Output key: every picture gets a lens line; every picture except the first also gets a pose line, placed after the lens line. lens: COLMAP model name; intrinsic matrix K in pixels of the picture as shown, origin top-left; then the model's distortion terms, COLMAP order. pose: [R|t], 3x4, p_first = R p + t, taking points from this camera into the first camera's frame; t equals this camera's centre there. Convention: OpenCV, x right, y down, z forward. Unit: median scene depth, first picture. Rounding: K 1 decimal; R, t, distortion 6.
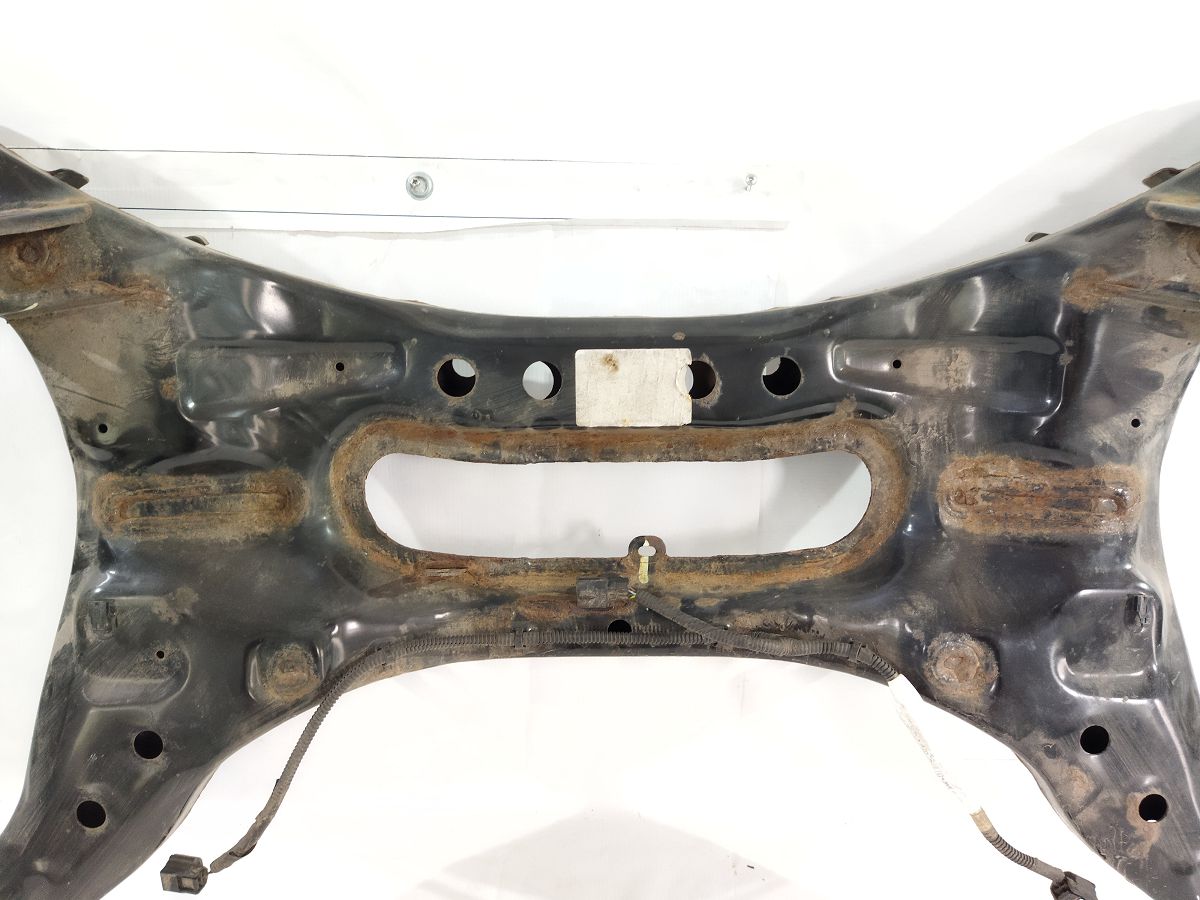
lens RADIAL K [[904.8, 0, 600.0], [0, 904.8, 450.0], [0, 0, 1]] dist [0.109343, -0.173924]
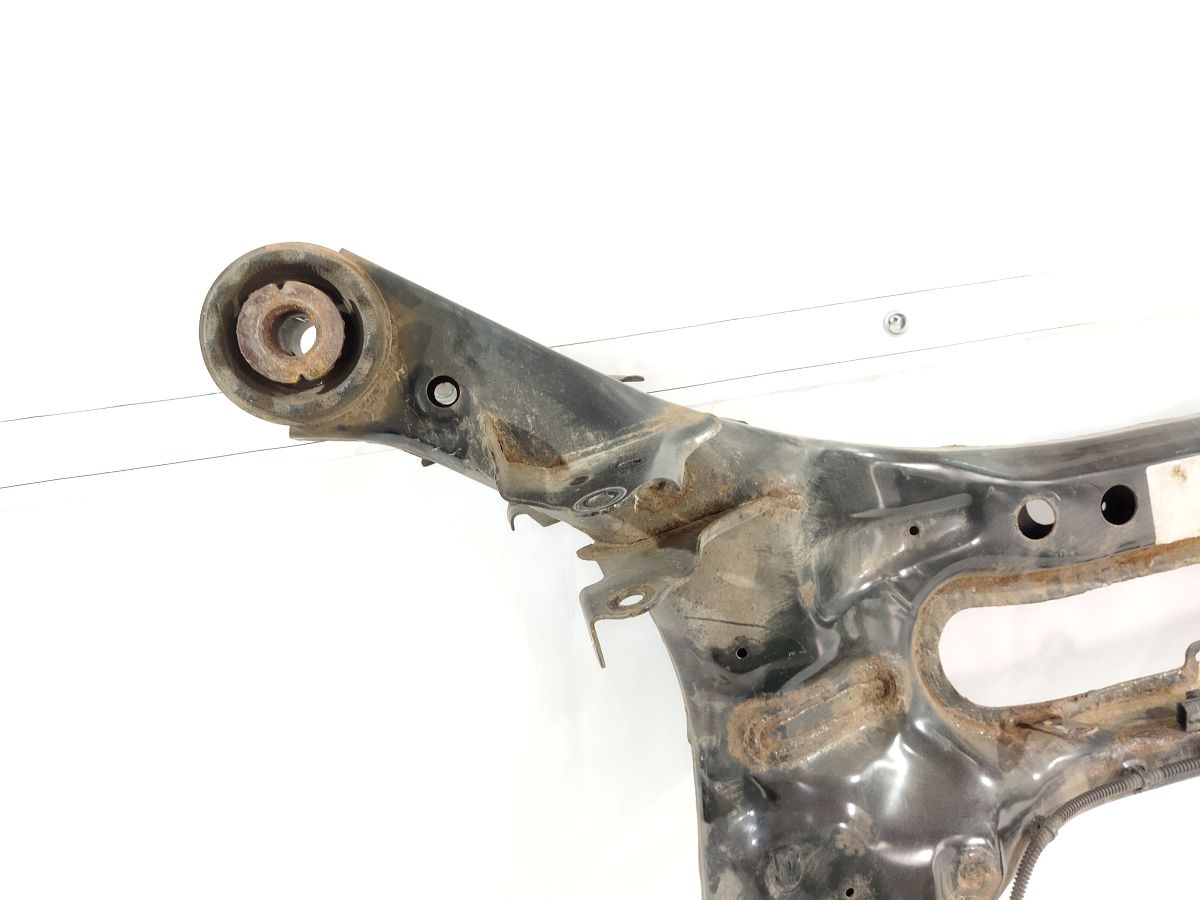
lens RADIAL K [[904.8, 0, 600.0], [0, 904.8, 450.0], [0, 0, 1]] dist [0.109343, -0.173924]
pose [[0.973304, -0.177534, 0.145471, -0.732484], [0.184874, 0.982009, -0.038482, -0.199363], [-0.136022, 0.064348, 0.988614, 0.119216]]
